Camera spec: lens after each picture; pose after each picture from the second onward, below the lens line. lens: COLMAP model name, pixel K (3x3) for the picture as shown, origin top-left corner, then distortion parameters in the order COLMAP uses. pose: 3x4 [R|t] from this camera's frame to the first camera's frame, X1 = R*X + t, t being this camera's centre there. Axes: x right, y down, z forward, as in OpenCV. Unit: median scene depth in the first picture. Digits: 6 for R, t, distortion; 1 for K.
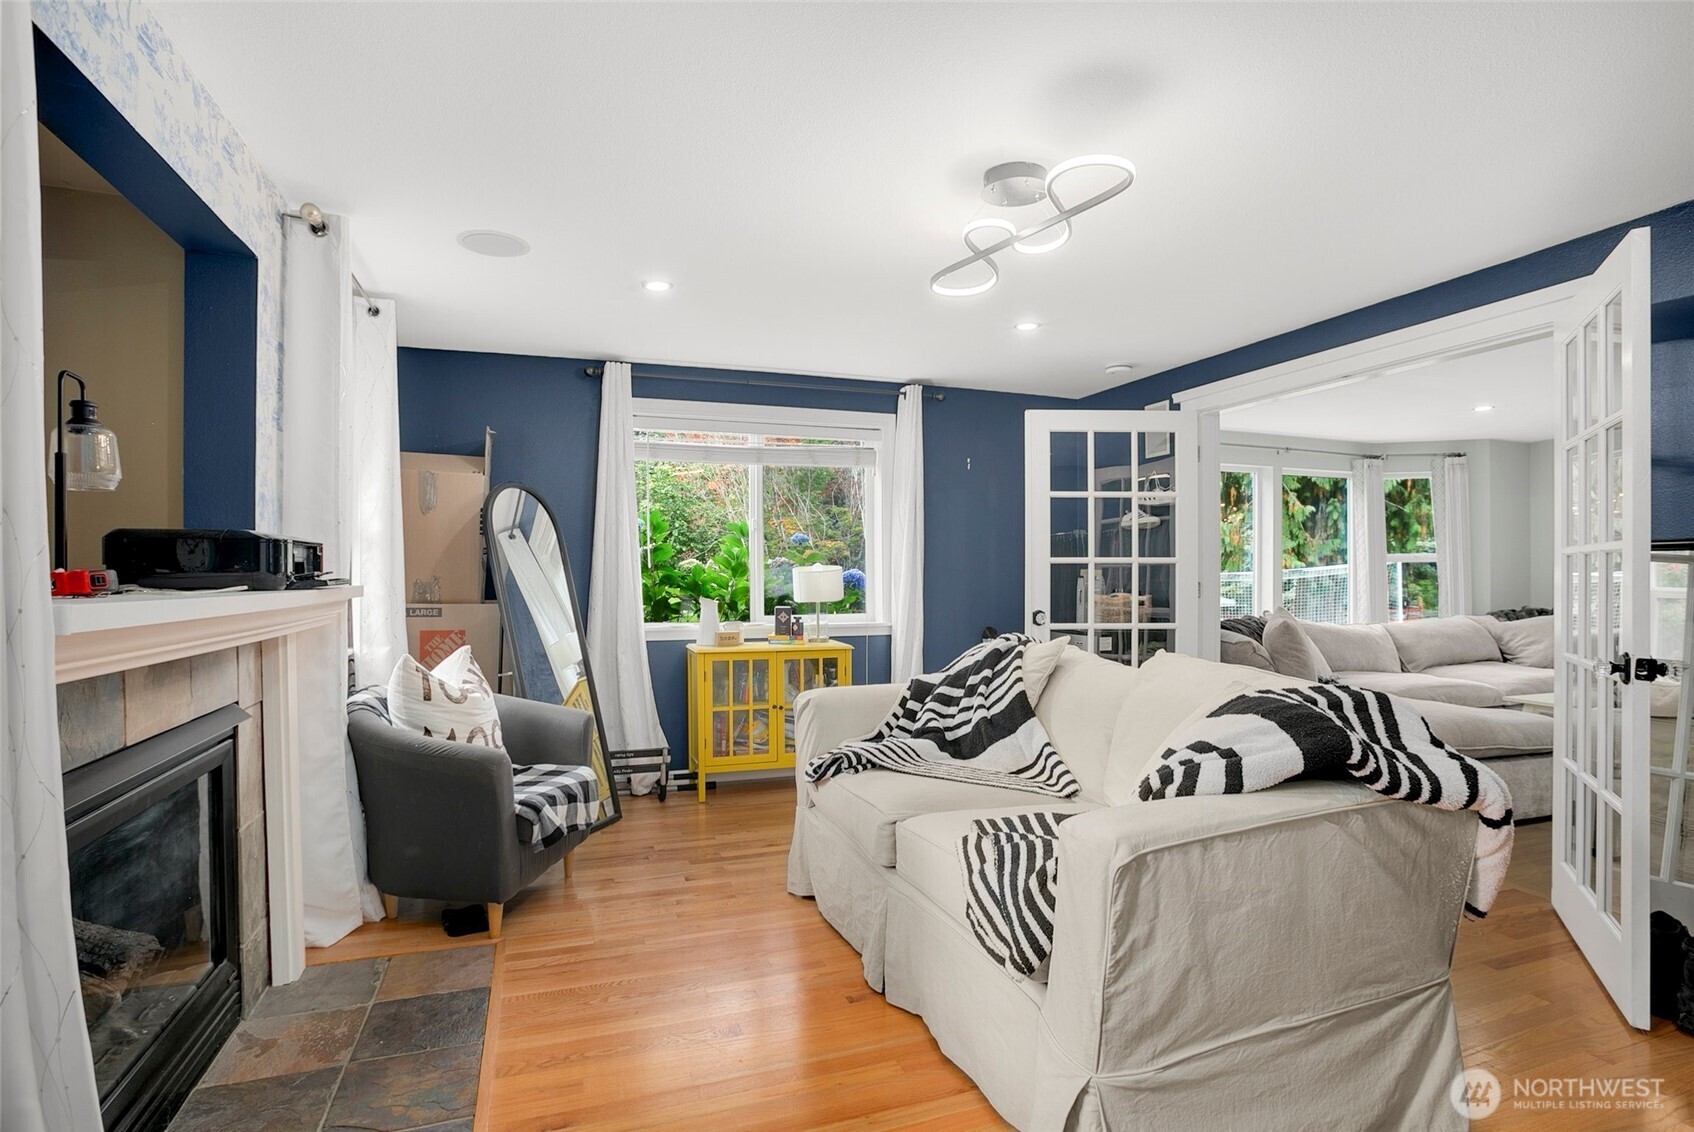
lens RADIAL K [[848.8, 0, 844.8], [0, 848.8, 569.1], [0, 0, 1]] dist [-0.057393, 0.024835]
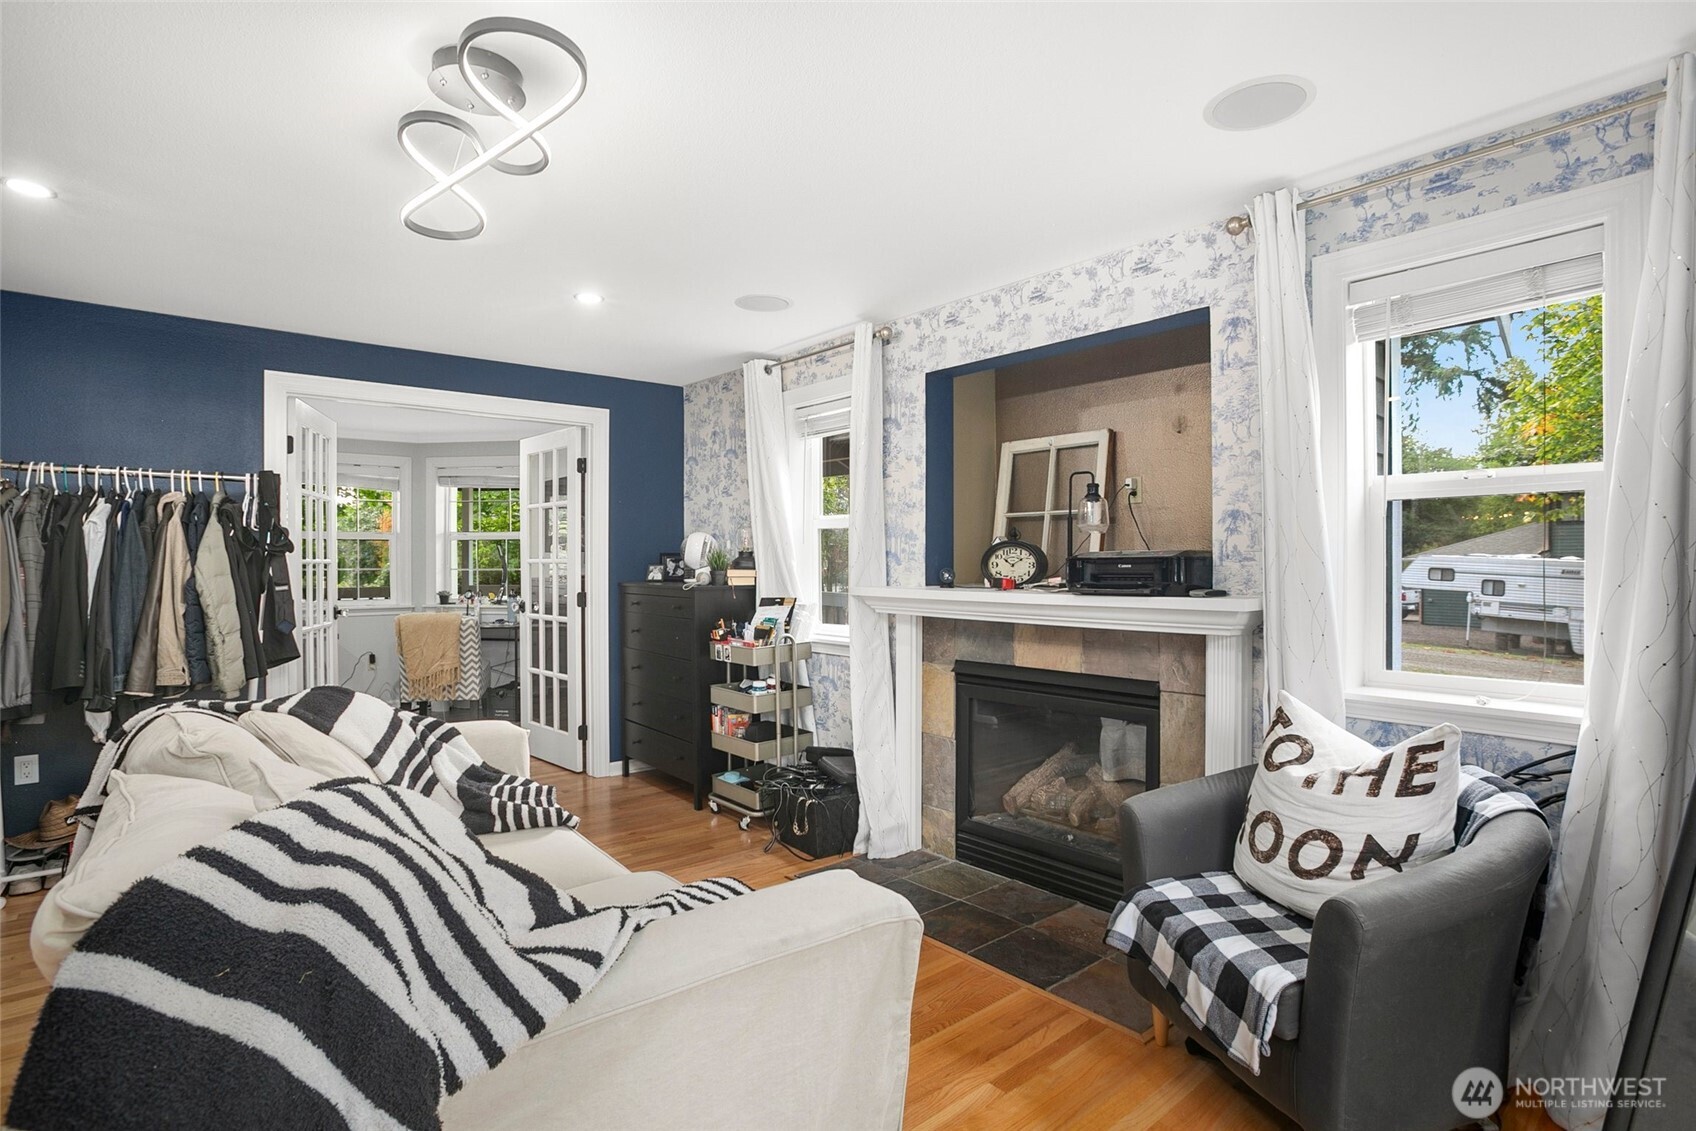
lens RADIAL K [[849.8, 0, 838.2], [0, 849.8, 563.9], [0, 0, 1]] dist [-0.057393, 0.024835]
pose [[-0.933636, -0.001287, -0.358222, 0.066073], [-0.000314, 0.999996, -0.002772, -0.006740], [0.358224, -0.002475, -0.933632, 0.700711]]
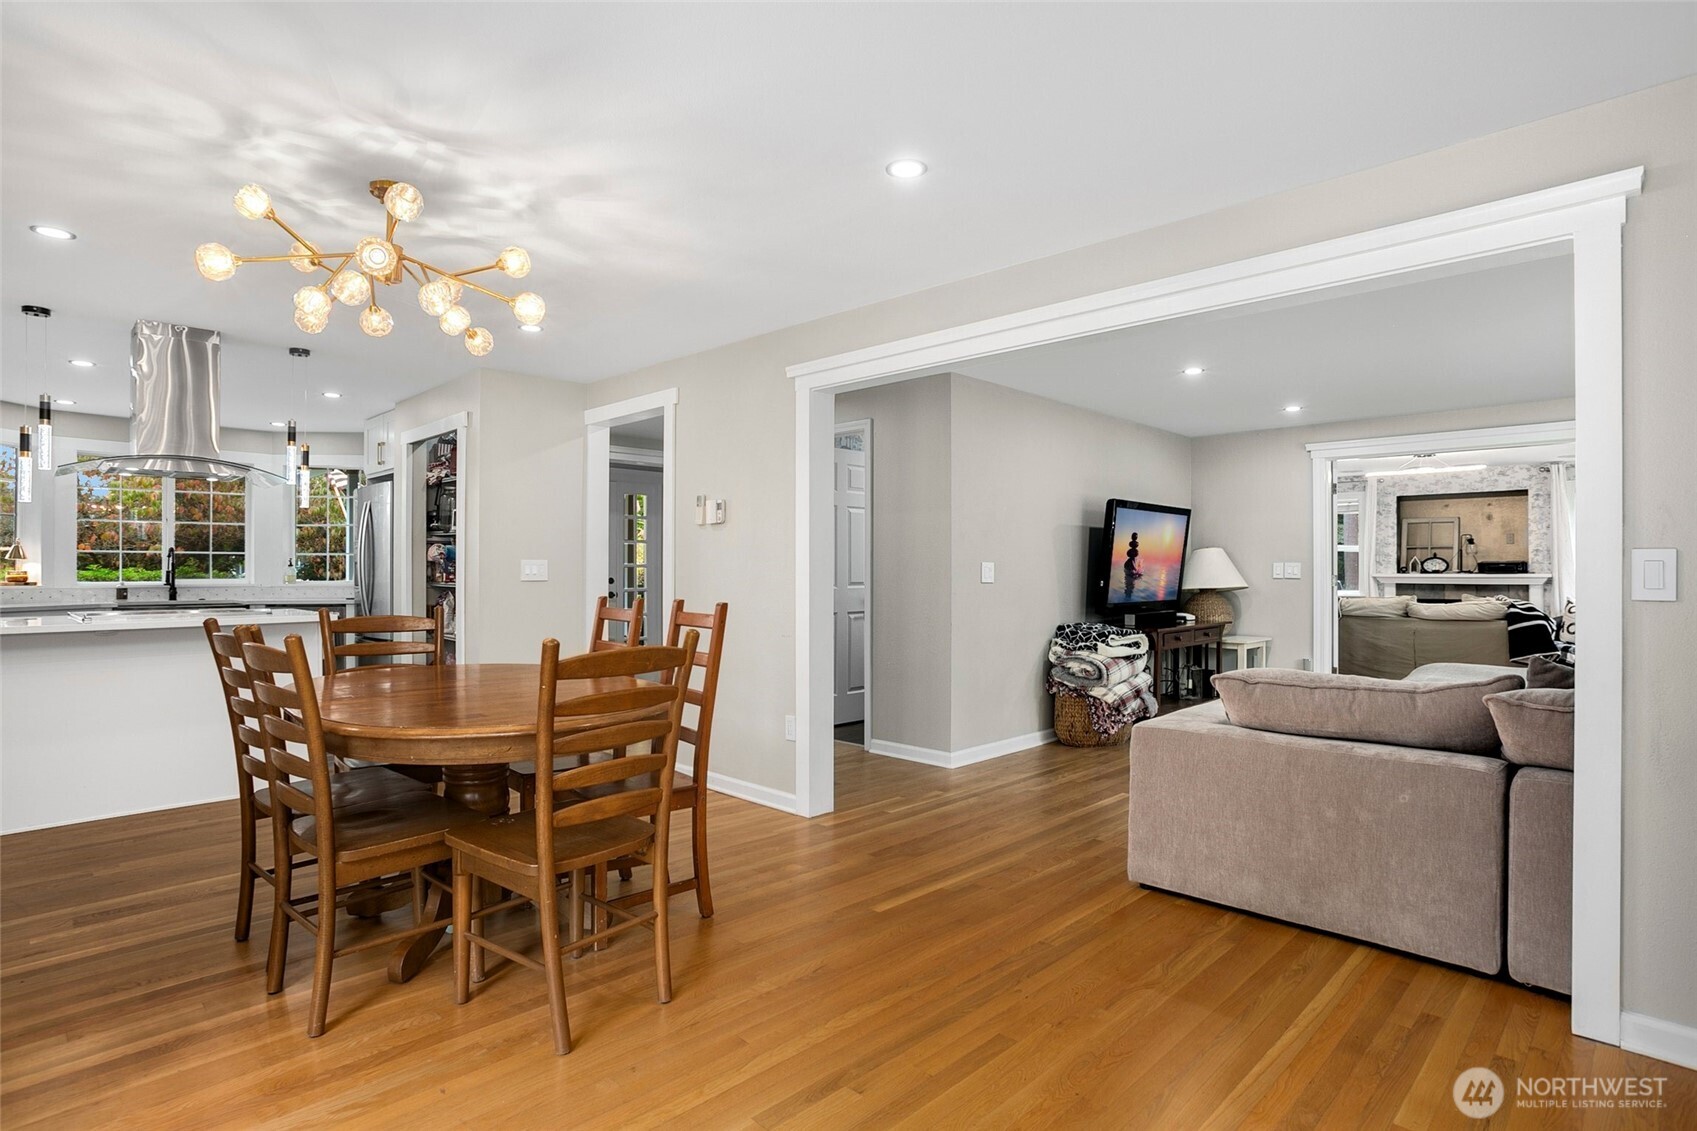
lens RADIAL K [[850.3, 0, 844.1], [0, 850.3, 566.8], [0, 0, 1]] dist [-0.057393, 0.024835]
pose [[-0.897388, -0.005531, -0.441208, 1.444461], [-0.002063, 0.999963, -0.008338, 0.010749], [0.441238, -0.006572, -0.897366, 1.137855]]
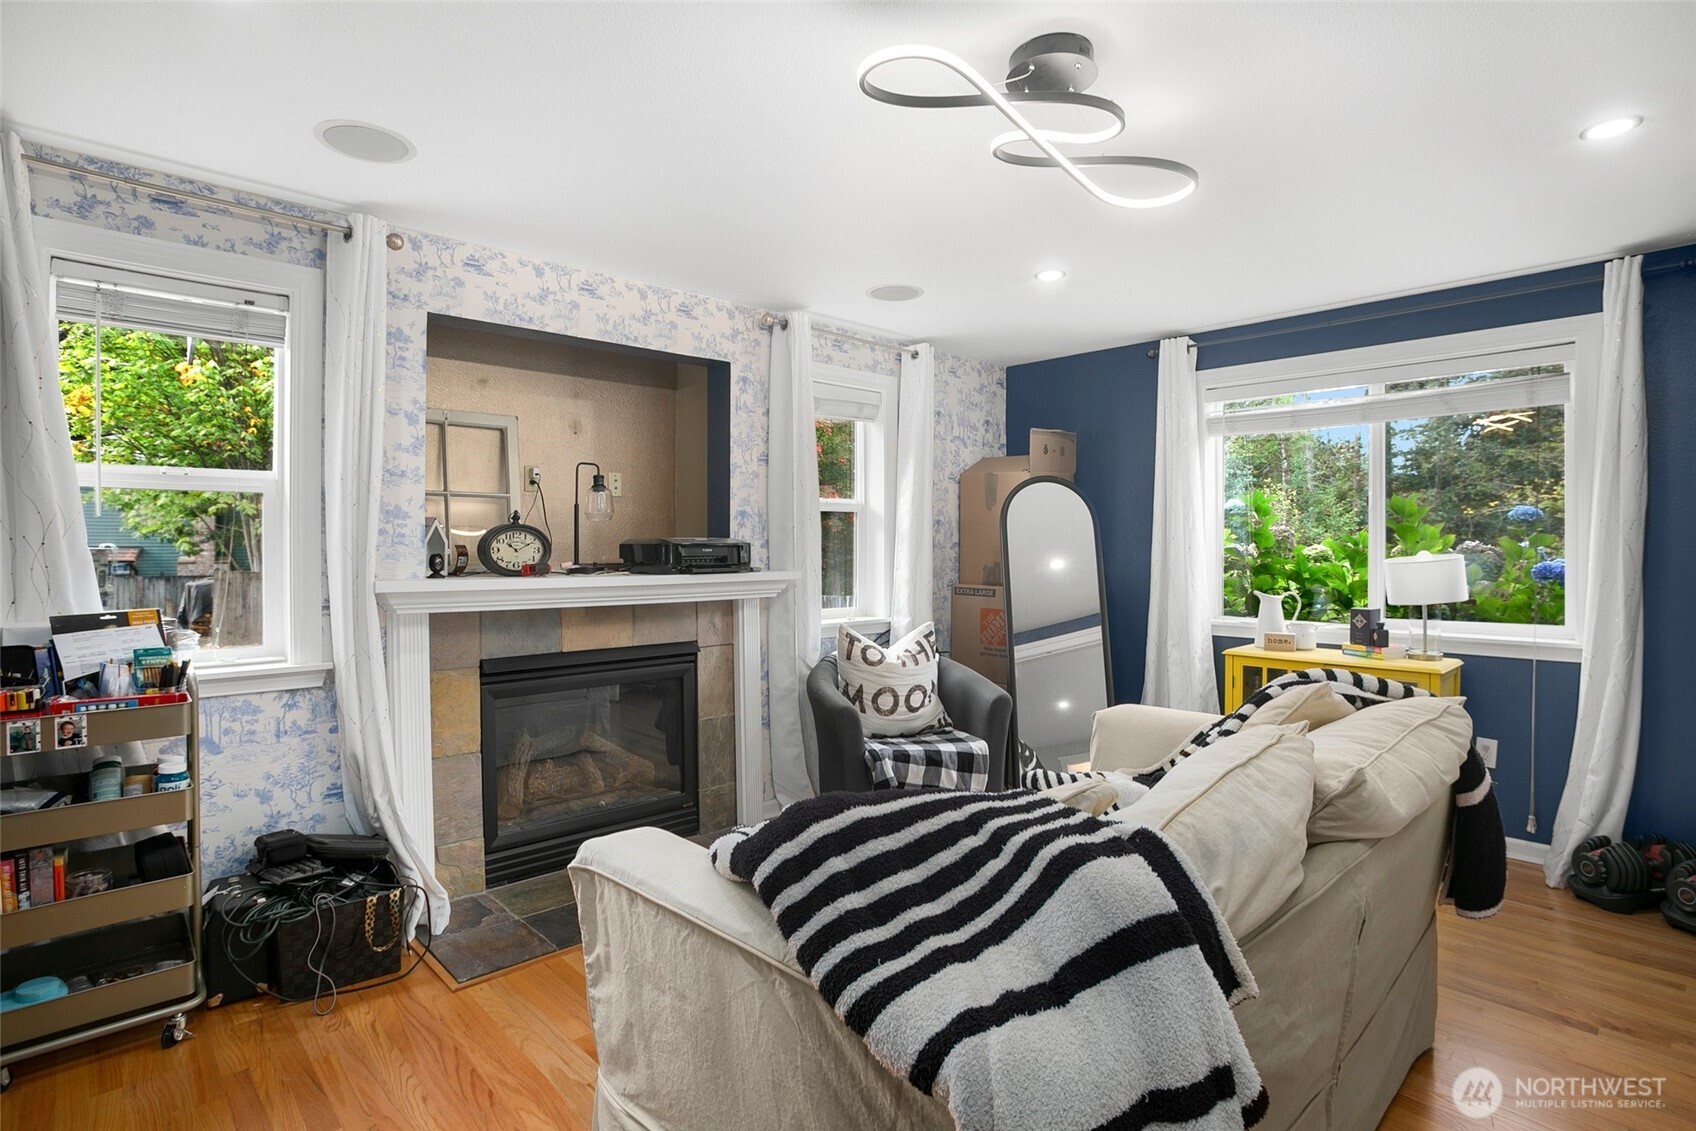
lens RADIAL K [[849.8, 0, 860.1], [0, 849.8, 550.9], [0, 0, 1]] dist [-0.057393, 0.024835]
pose [[0.414810, 0.002212, -0.909905, 0.318610], [0.003508, 0.999986, 0.004030, -0.008421], [0.909901, -0.004864, 0.414797, 0.205122]]
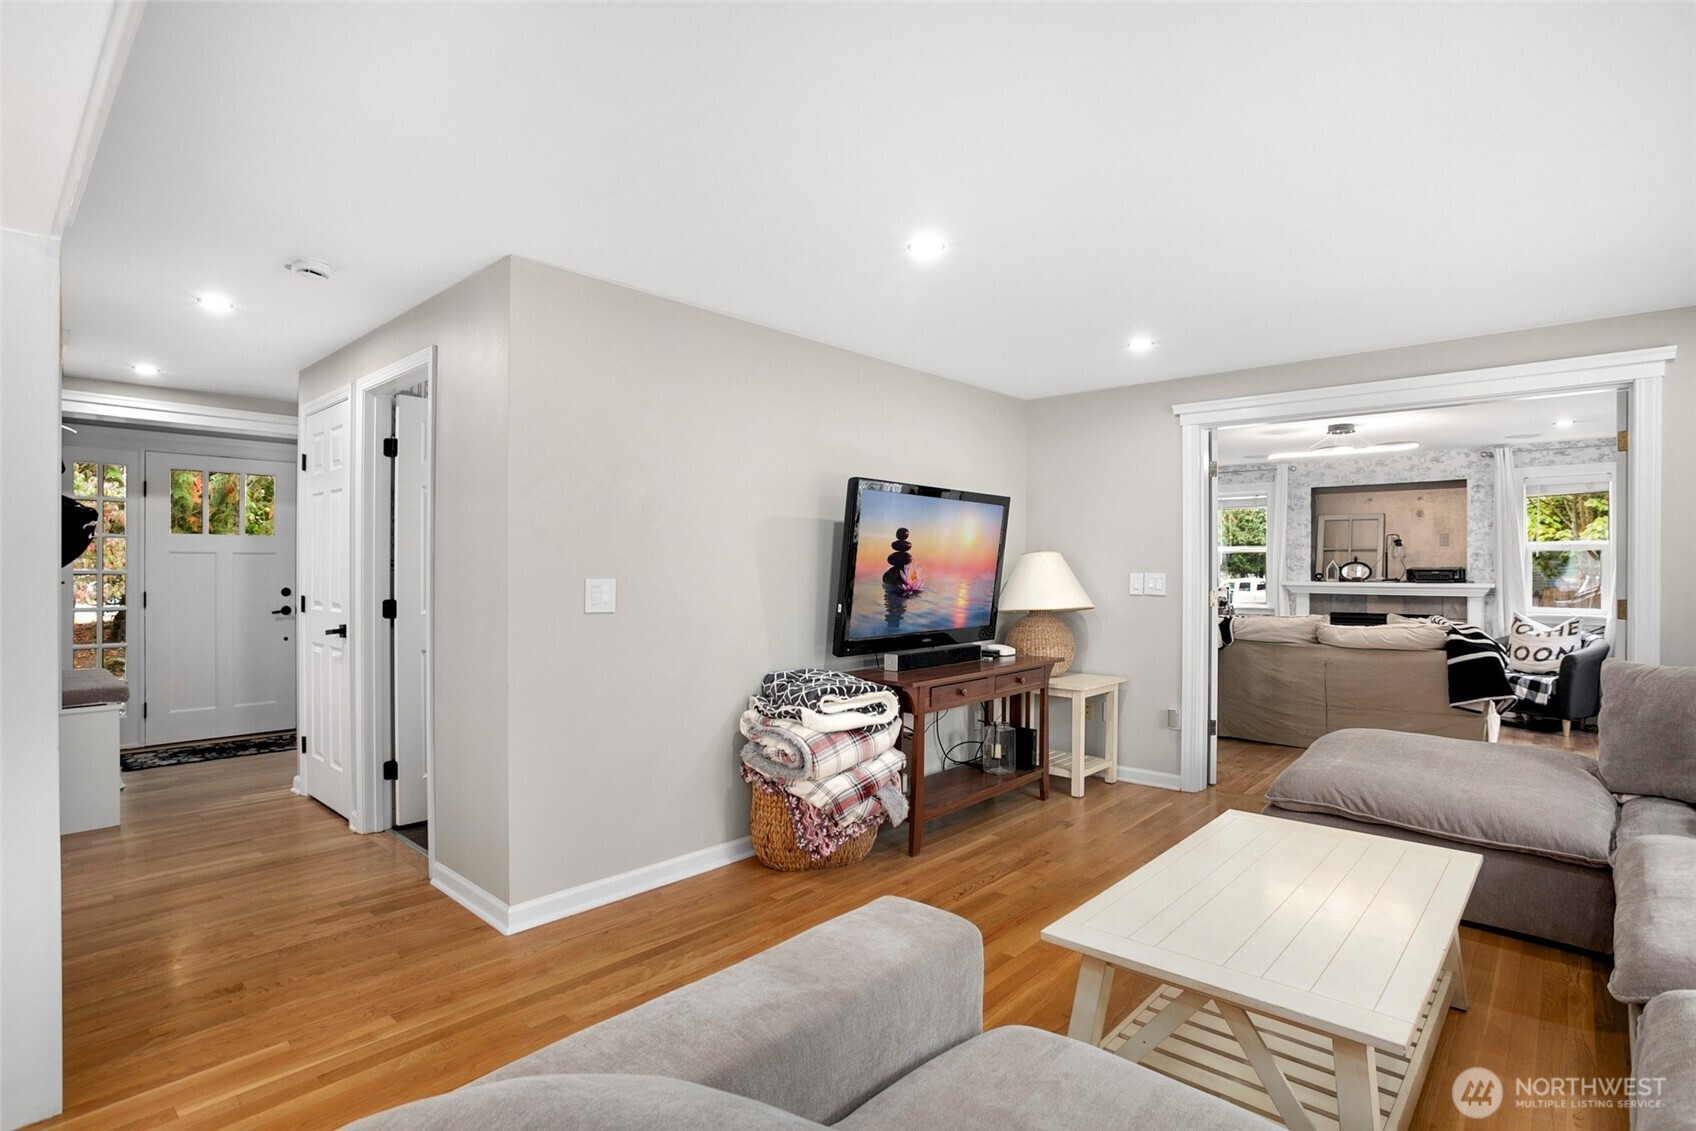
lens RADIAL K [[849.8, 0, 834.1], [0, 849.8, 569.0], [0, 0, 1]] dist [-0.057393, 0.024835]
pose [[-0.873148, -0.005440, -0.487426, 1.085488], [-0.003982, 0.999984, -0.004027, -0.003635], [0.487440, -0.001575, -0.873155, 0.955689]]
